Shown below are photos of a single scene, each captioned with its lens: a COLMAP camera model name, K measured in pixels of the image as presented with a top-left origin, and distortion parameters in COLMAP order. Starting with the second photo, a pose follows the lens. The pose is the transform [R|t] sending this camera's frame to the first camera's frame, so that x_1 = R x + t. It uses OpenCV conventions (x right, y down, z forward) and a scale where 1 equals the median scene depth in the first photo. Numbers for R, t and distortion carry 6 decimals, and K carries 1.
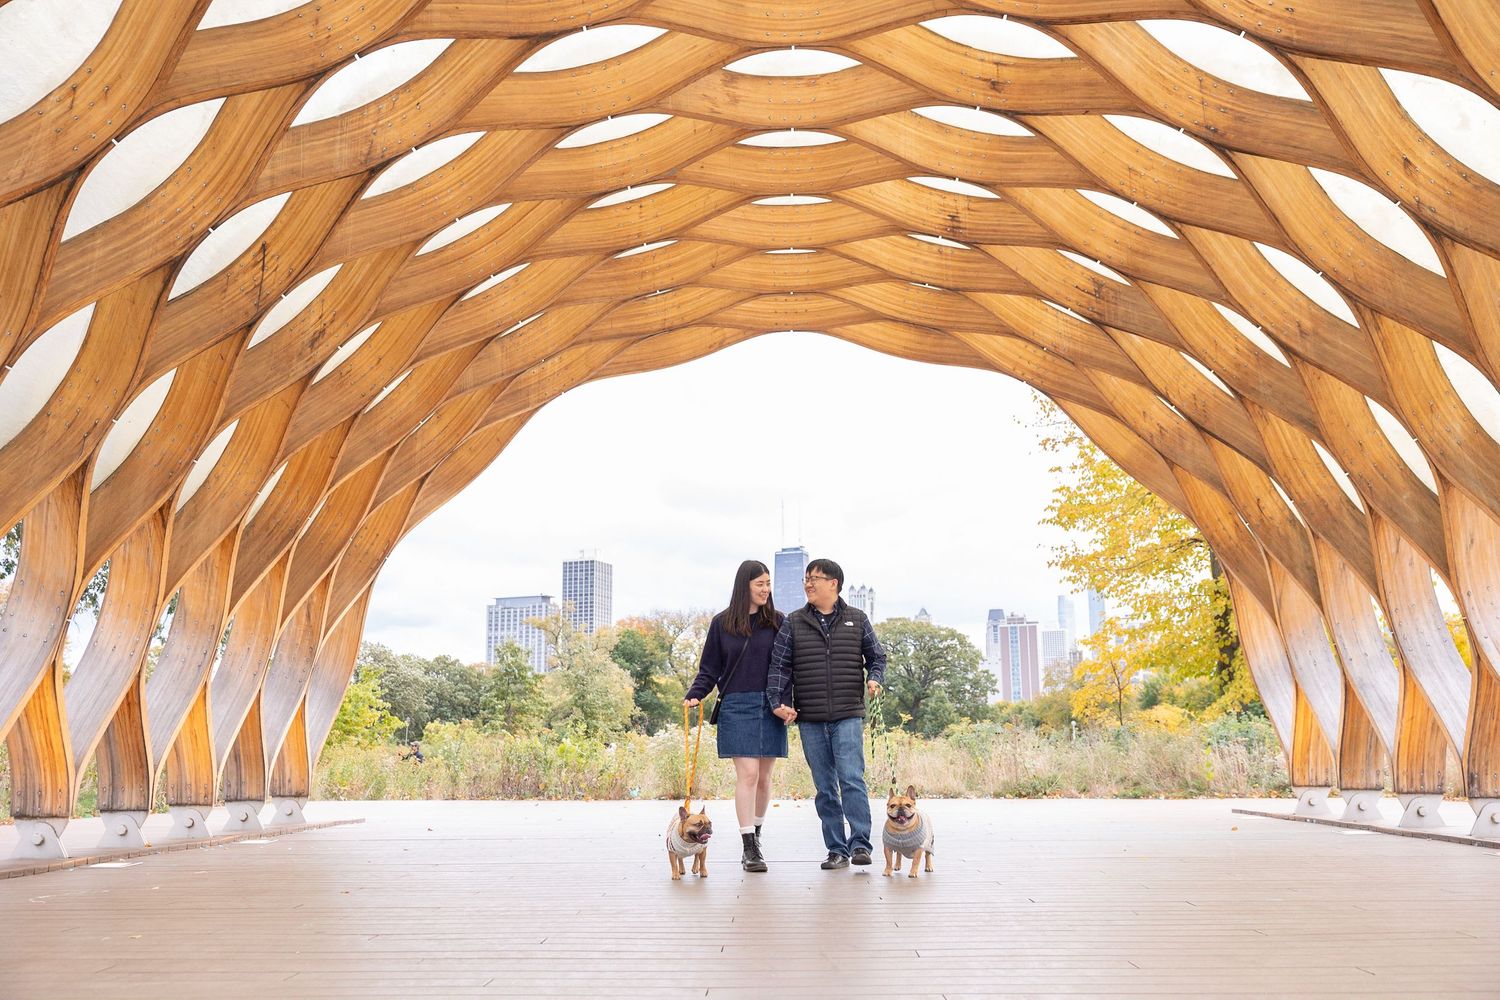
lens RADIAL K [[1377.7, 0, 750.7], [0, 1377.7, 499.8], [0, 0, 1]] dist [0.004322, 0.000000]
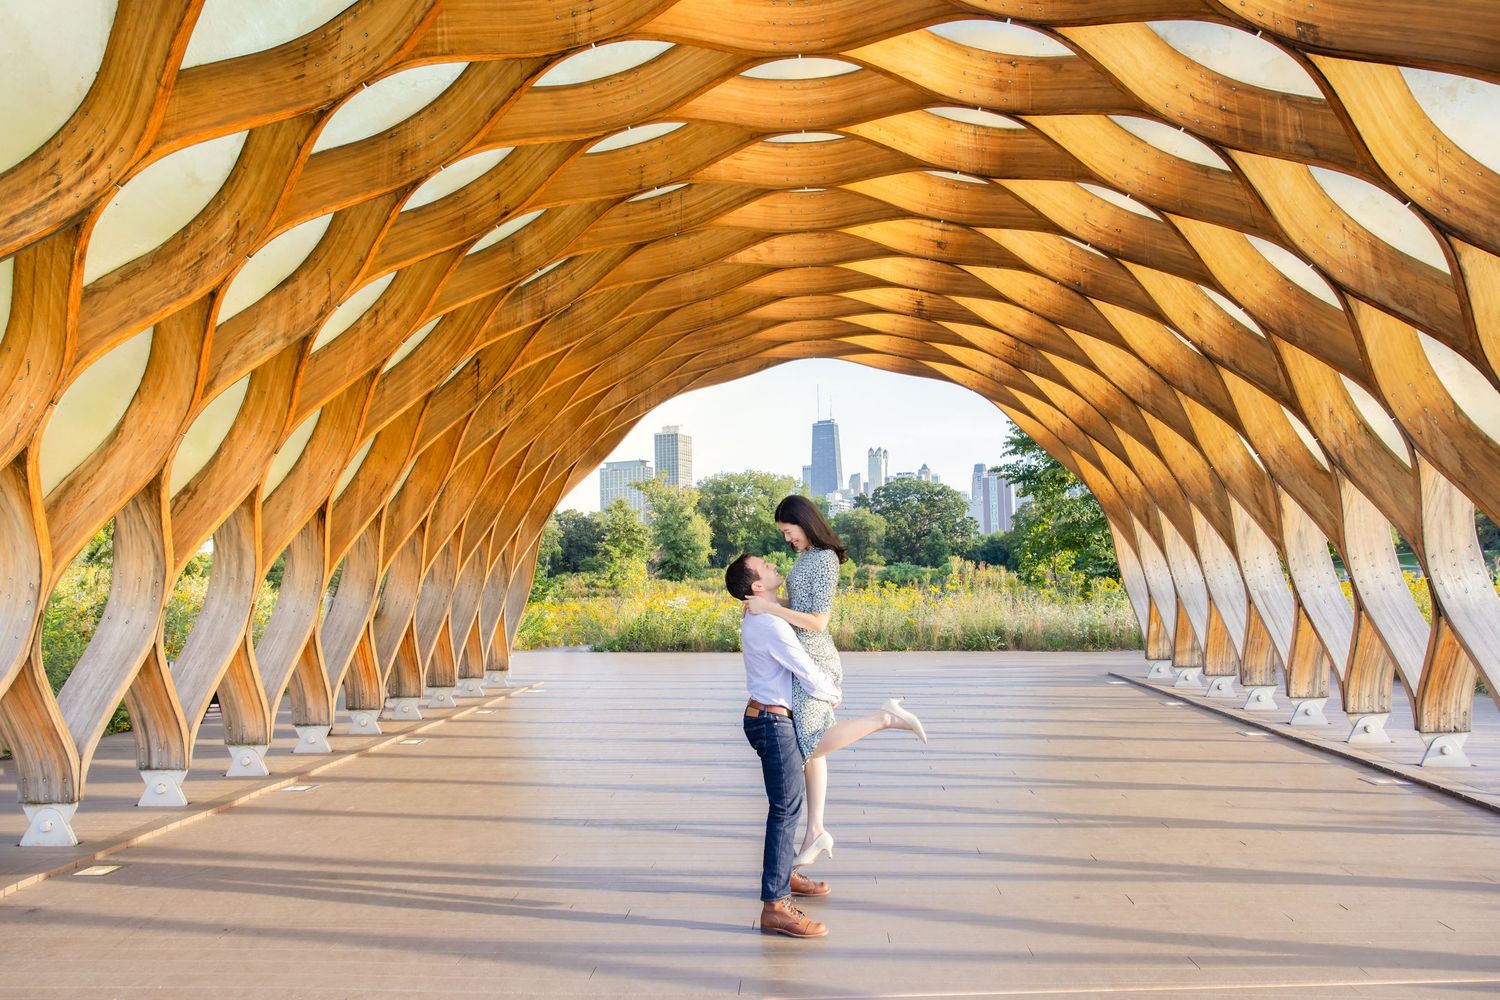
lens RADIAL K [[1040.3, 0, 749.7], [0, 1040.3, 500.4], [0, 0, 1]] dist [0.001657, 0.001800]
pose [[0.998900, -0.014400, -0.044620, 0.010813], [0.019499, 0.993053, 0.116045, -0.136783], [0.042639, -0.116787, 0.992241, -0.173659]]
